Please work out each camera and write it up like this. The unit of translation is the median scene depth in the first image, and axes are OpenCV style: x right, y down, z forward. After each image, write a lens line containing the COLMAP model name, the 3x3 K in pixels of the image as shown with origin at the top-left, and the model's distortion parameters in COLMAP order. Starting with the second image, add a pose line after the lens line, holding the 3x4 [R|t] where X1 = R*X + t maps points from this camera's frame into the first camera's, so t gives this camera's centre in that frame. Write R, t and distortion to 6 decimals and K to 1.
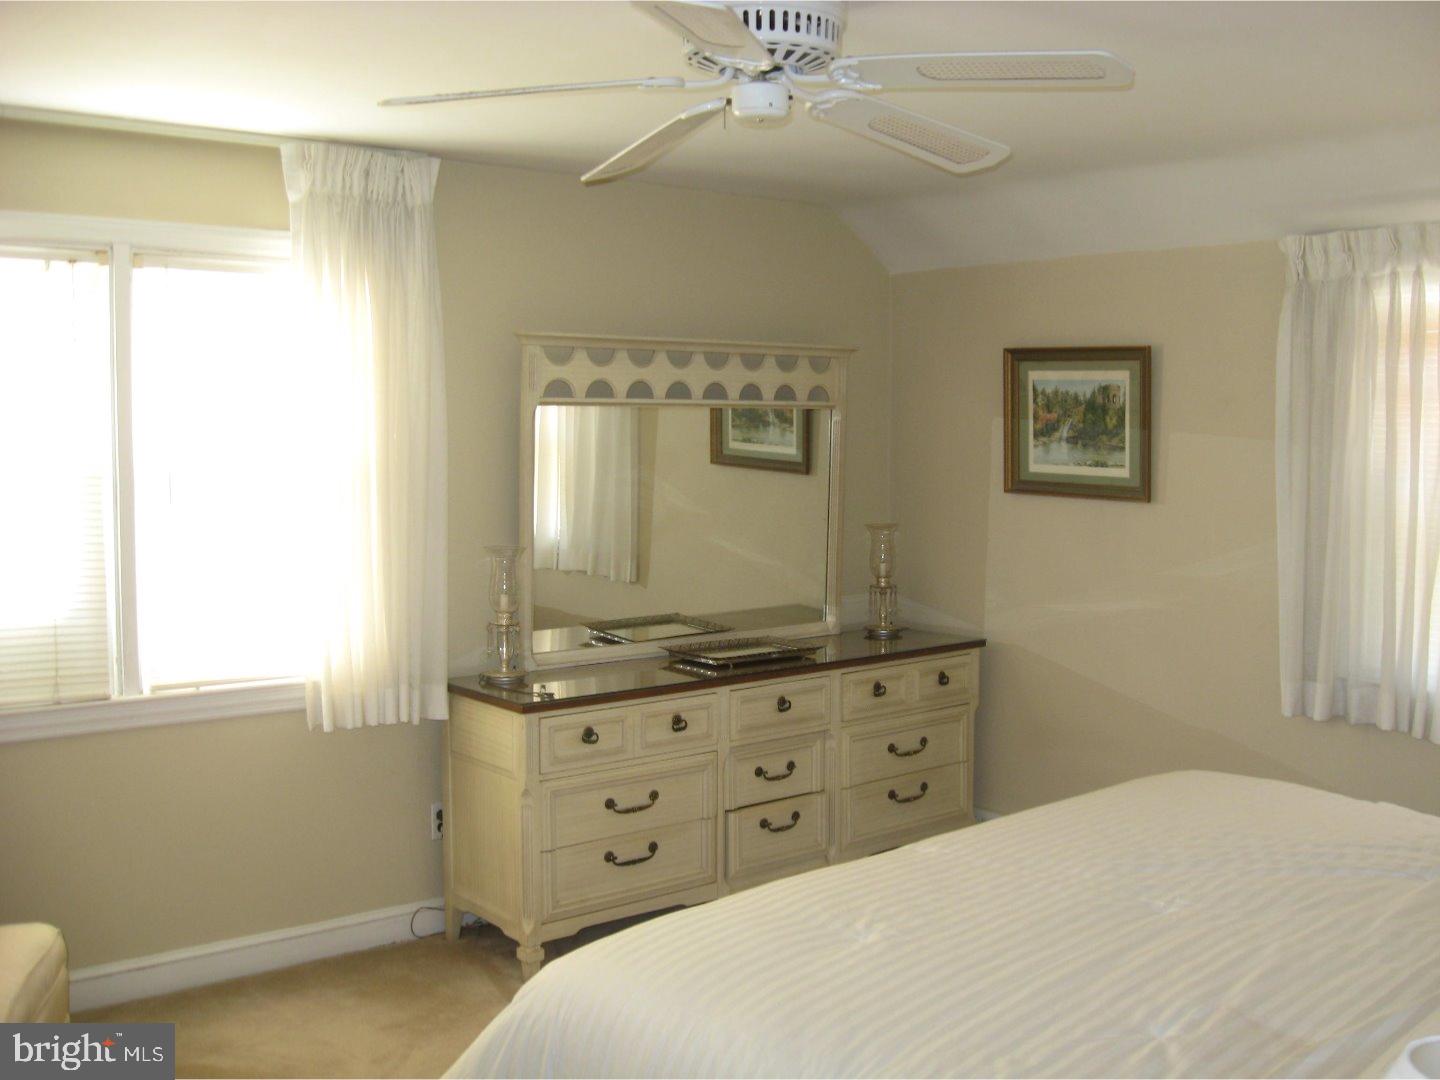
lens RADIAL K [[1514.8, 0, 720.0], [0, 1514.8, 540.0], [0, 0, 1]] dist [-0.120216, 0.026353]
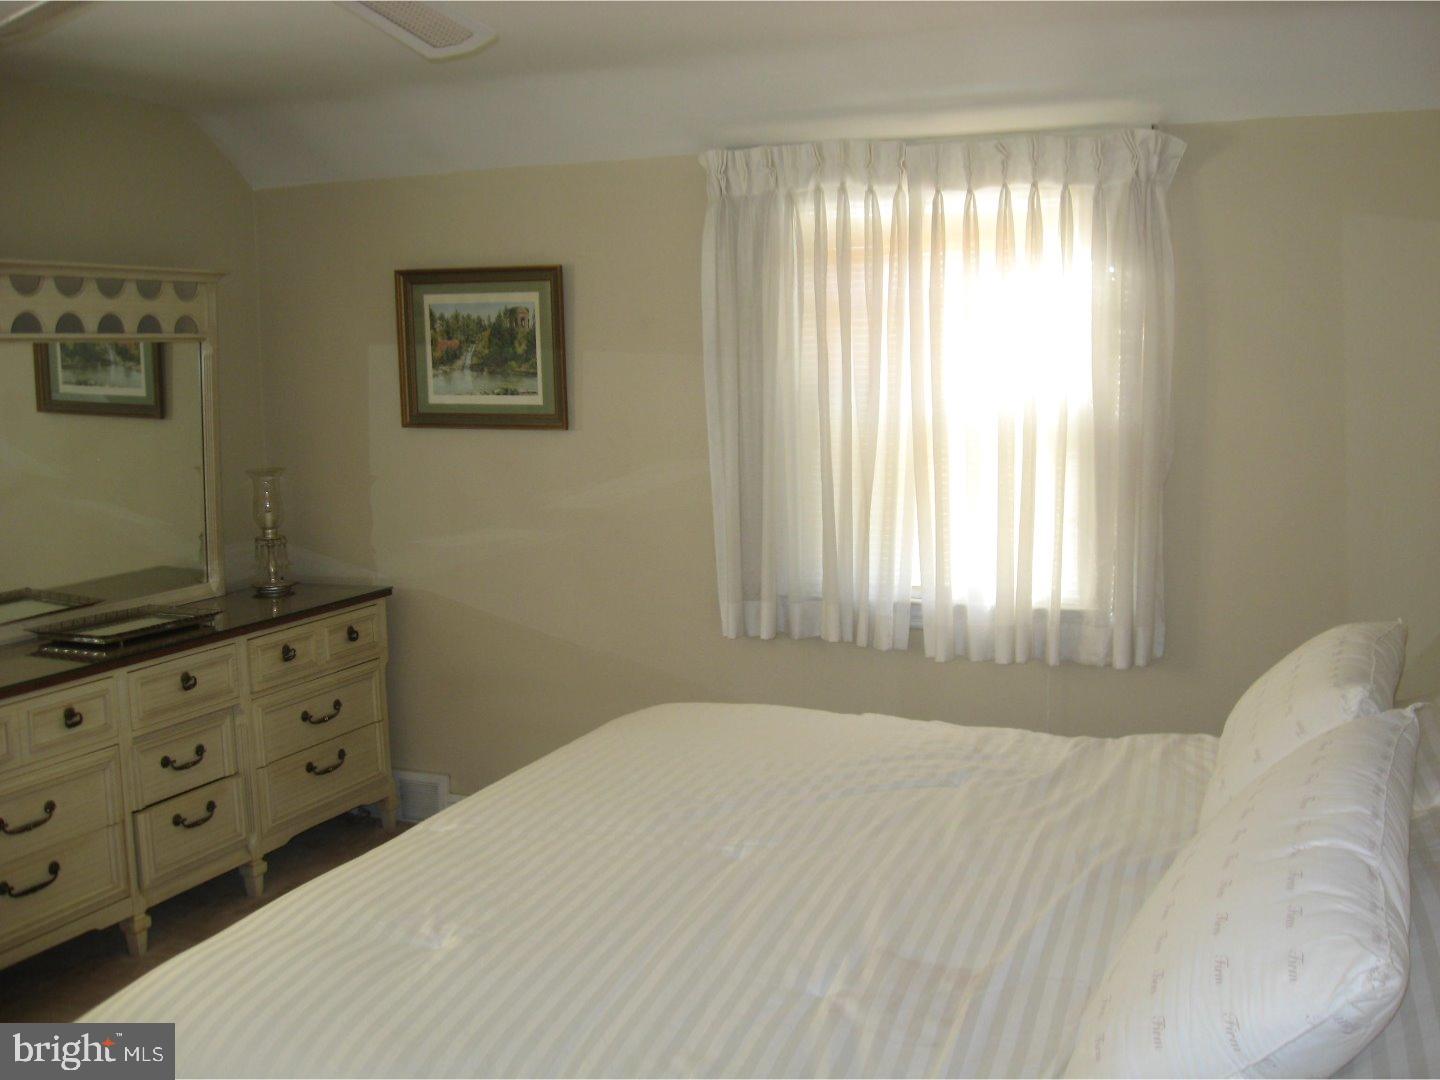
lens RADIAL K [[1514.8, 0, 720.0], [0, 1514.8, 540.0], [0, 0, 1]] dist [-0.120216, 0.026353]
pose [[0.879457, -0.074675, 0.470085, -0.084064], [0.056384, 0.997007, 0.052892, -0.000462], [-0.472628, -0.020011, 0.881035, 0.100117]]
